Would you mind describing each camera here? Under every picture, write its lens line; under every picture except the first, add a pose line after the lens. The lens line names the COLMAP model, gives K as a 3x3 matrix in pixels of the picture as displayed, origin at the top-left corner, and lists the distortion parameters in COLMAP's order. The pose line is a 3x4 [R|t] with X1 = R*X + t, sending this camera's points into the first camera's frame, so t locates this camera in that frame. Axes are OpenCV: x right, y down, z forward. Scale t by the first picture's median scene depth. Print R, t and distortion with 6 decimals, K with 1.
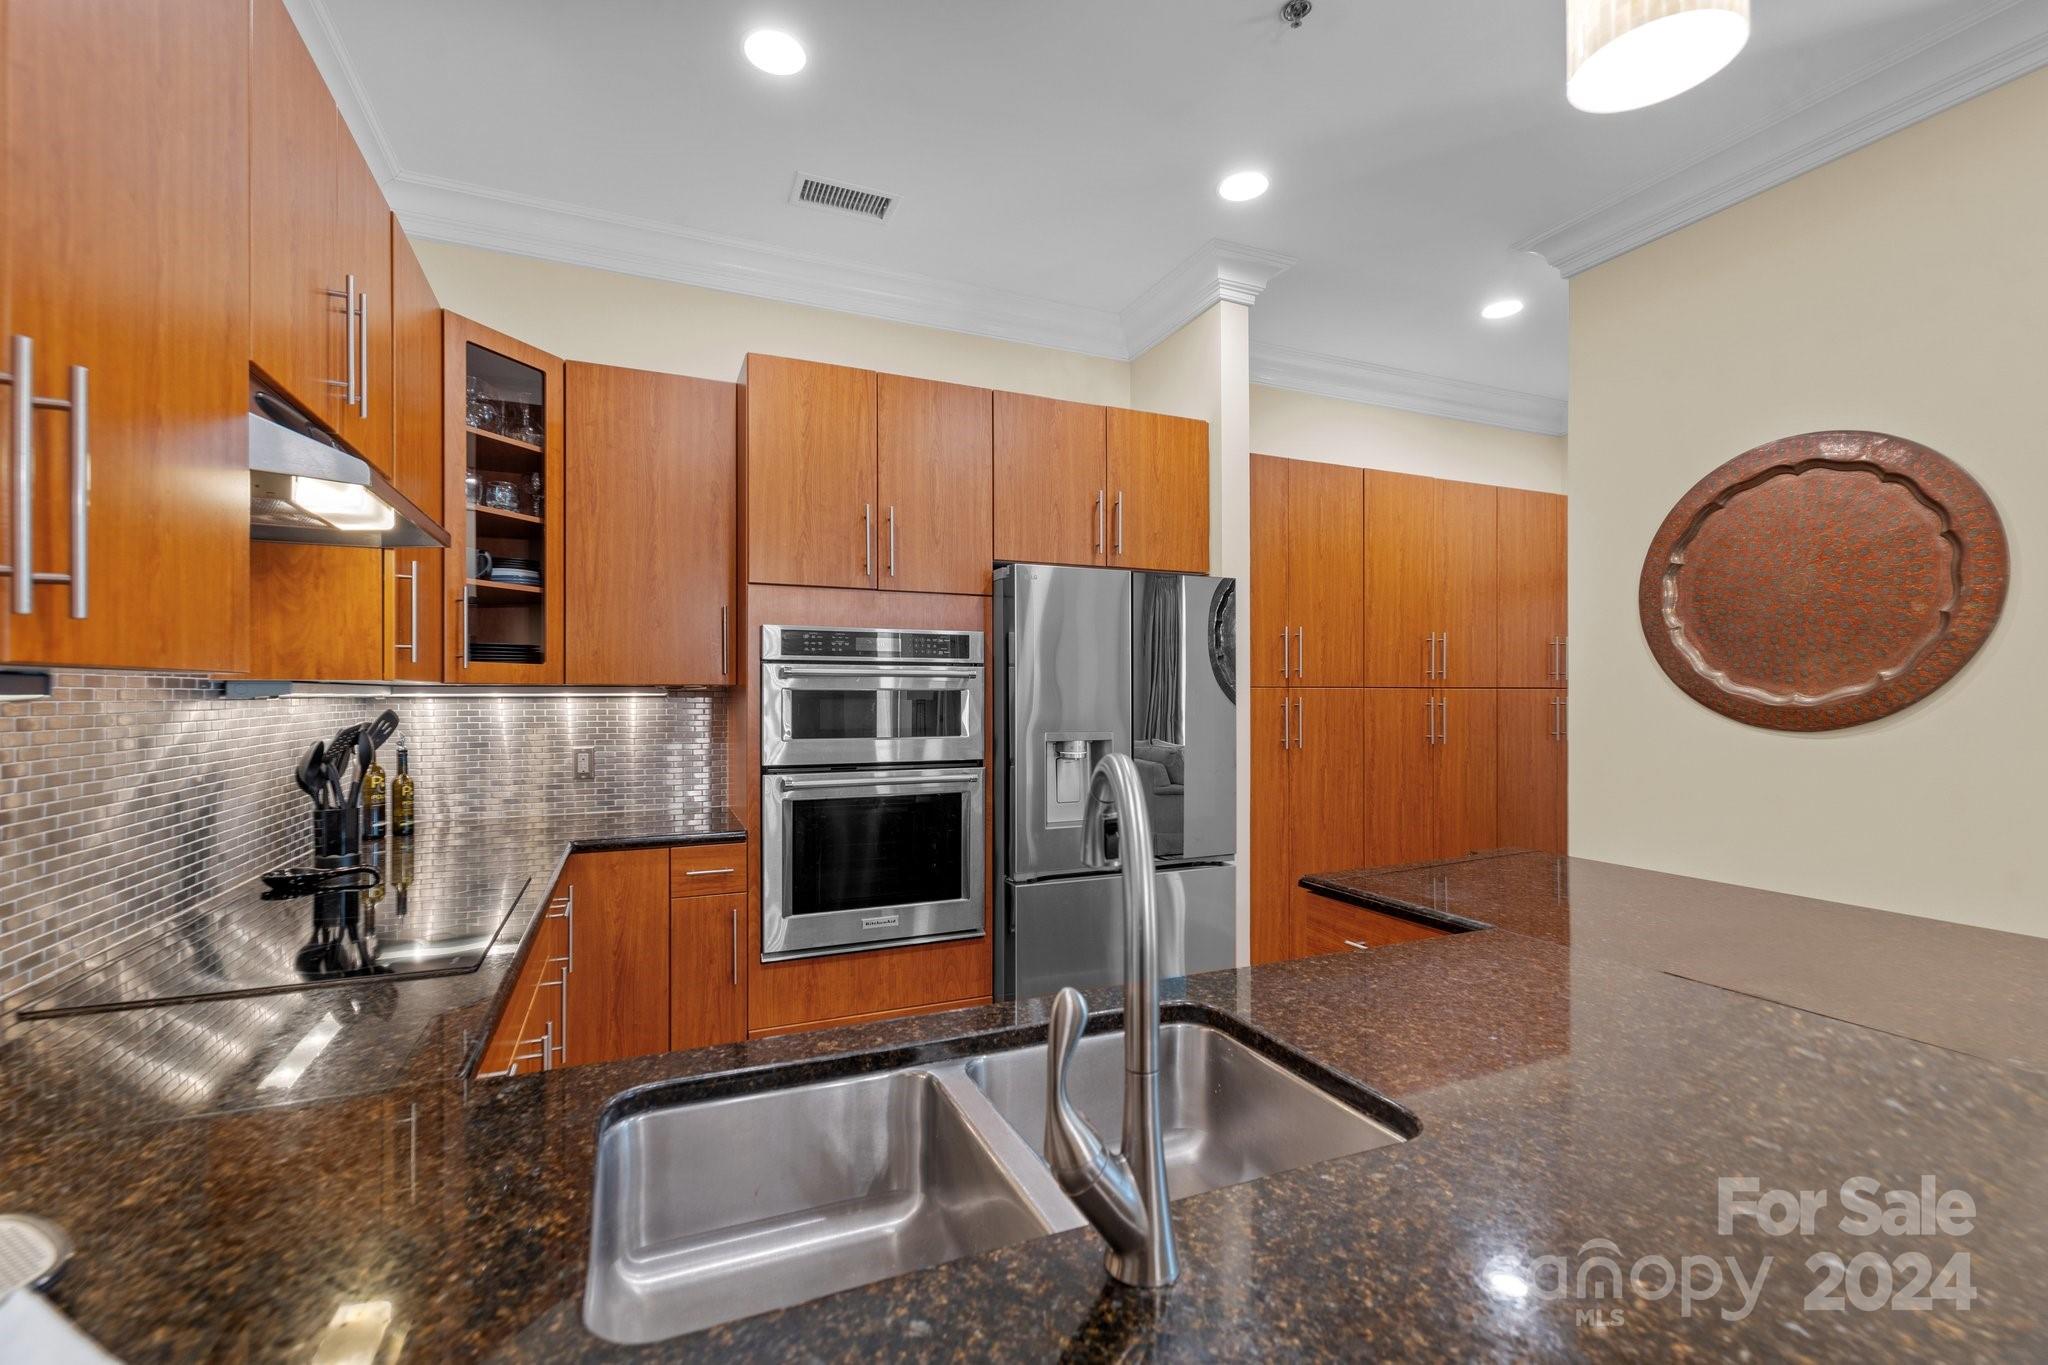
lens RADIAL K [[878.3, 0, 1028.3], [0, 878.3, 692.2], [0, 0, 1]] dist [-0.001927, -0.000012]
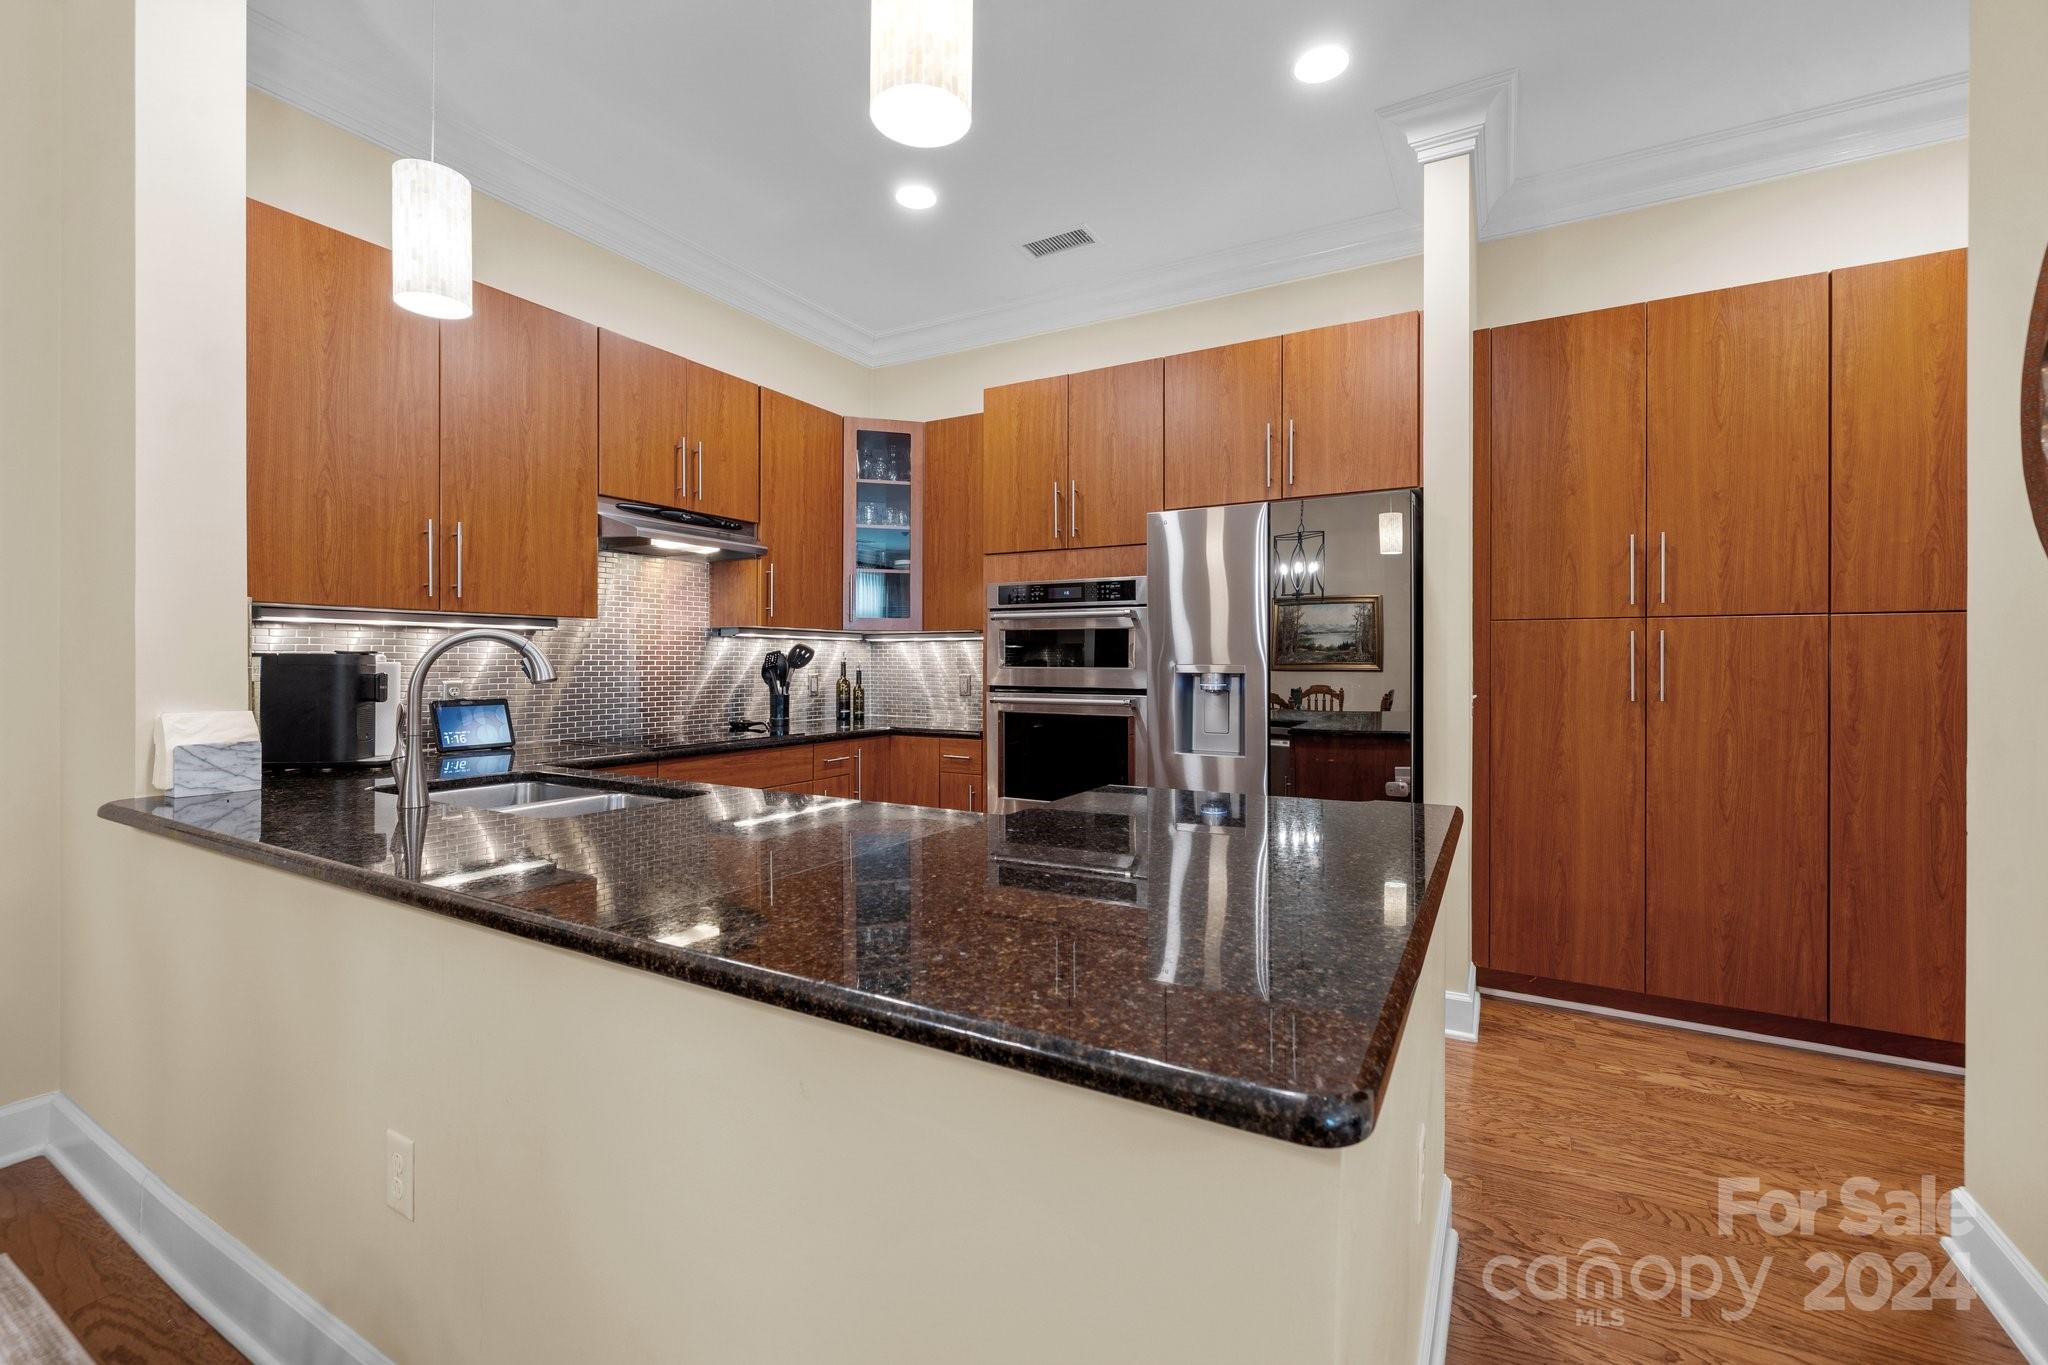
lens RADIAL K [[878.3, 0, 1023.2], [0, 878.3, 665.6], [0, 0, 1]] dist [-0.001927, -0.000012]
pose [[0.590906, 0.003959, -0.806731, 0.769660], [-0.000344, 0.999989, 0.004656, 0.041503], [0.806740, -0.002474, 0.590901, 0.203461]]
